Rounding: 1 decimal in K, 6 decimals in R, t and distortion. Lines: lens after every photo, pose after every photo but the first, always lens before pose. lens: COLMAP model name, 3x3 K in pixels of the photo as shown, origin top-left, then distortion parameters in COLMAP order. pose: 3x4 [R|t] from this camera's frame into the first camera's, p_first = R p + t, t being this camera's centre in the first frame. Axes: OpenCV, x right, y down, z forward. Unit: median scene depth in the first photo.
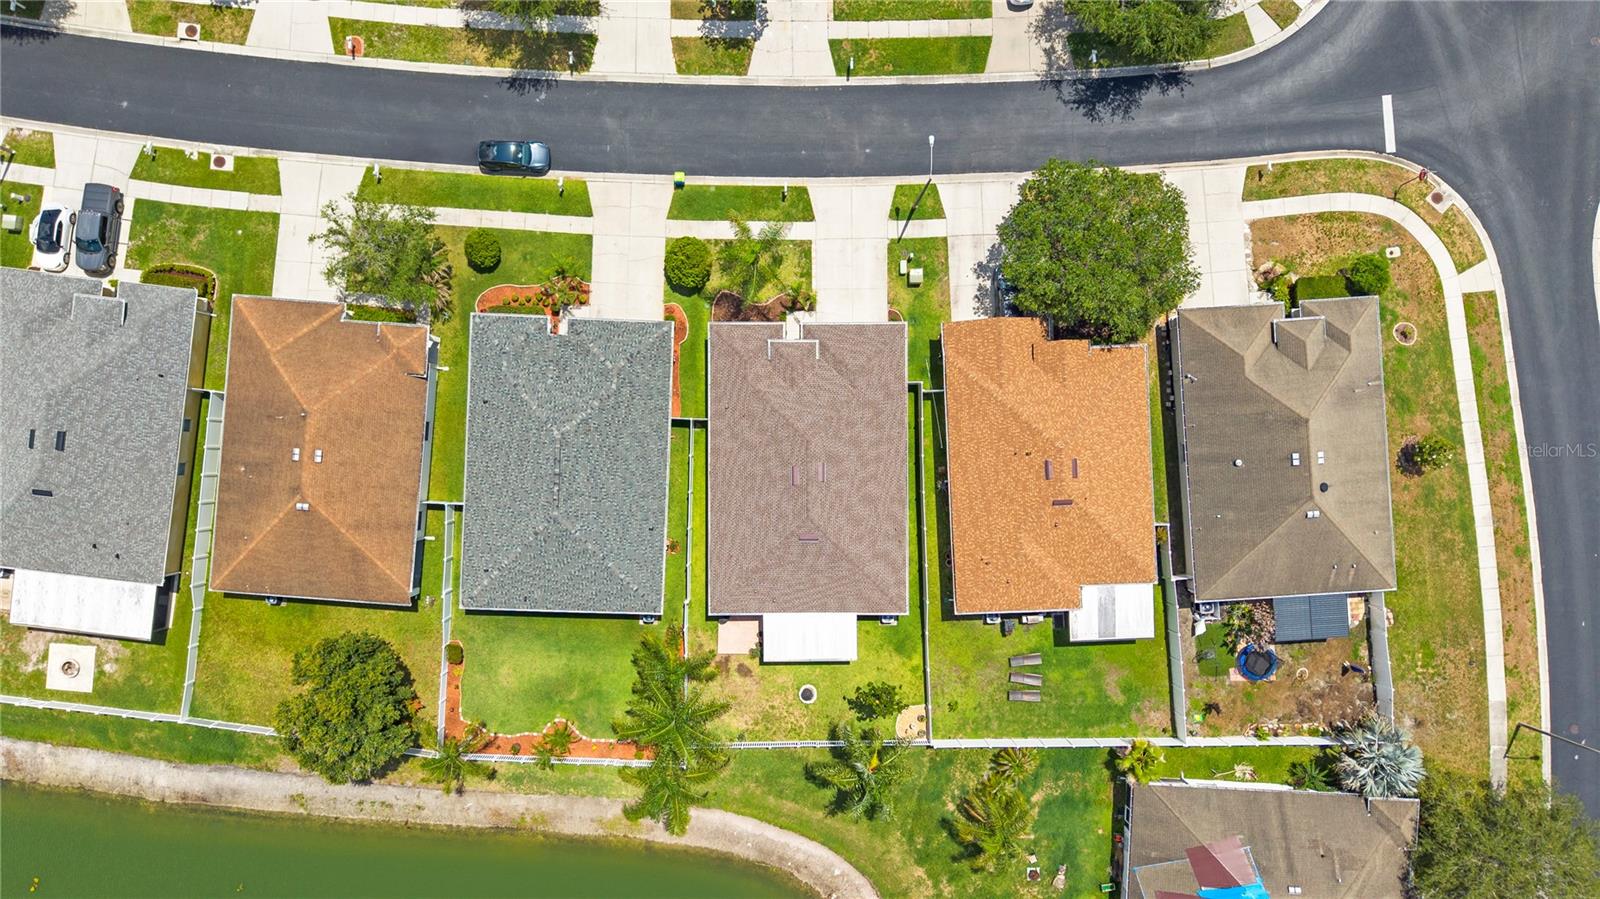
lens RADIAL K [[1058.6, 0, 792.5], [0, 1058.6, 450.3], [0, 0, 1]] dist [0.030144, -0.027291]
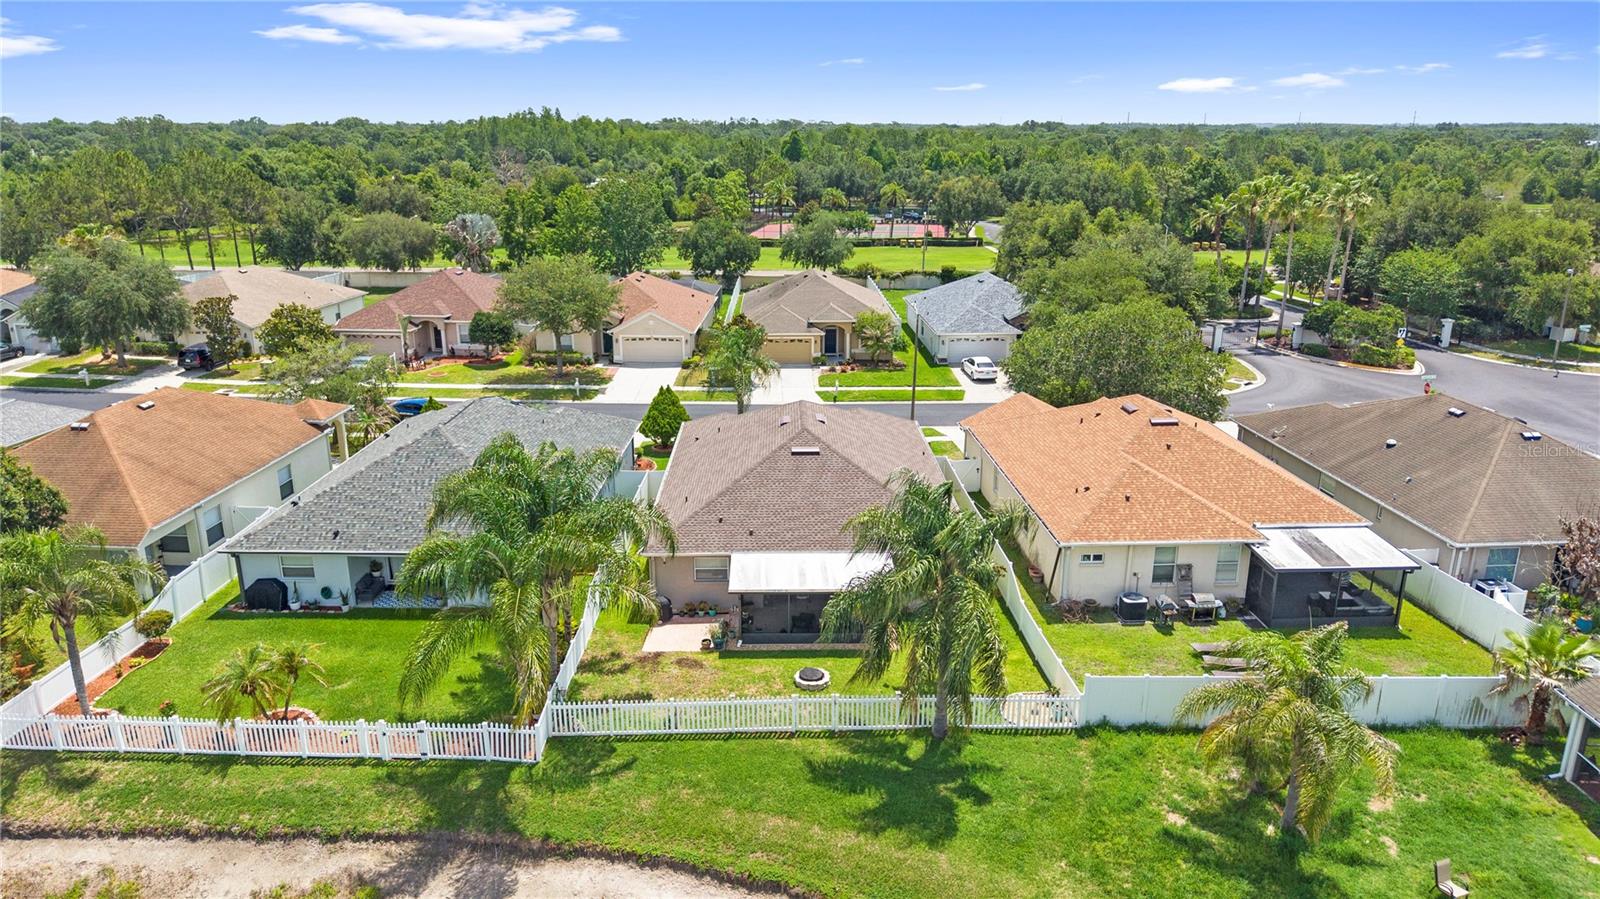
lens RADIAL K [[1058.6, 0, 792.5], [0, 1058.6, 450.3], [0, 0, 1]] dist [0.030144, -0.027291]
pose [[0.999948, -0.005084, 0.008804, 0.001331], [0.009934, 0.304727, -0.952388, 0.673405], [0.002159, 0.952426, 0.304762, 0.744640]]
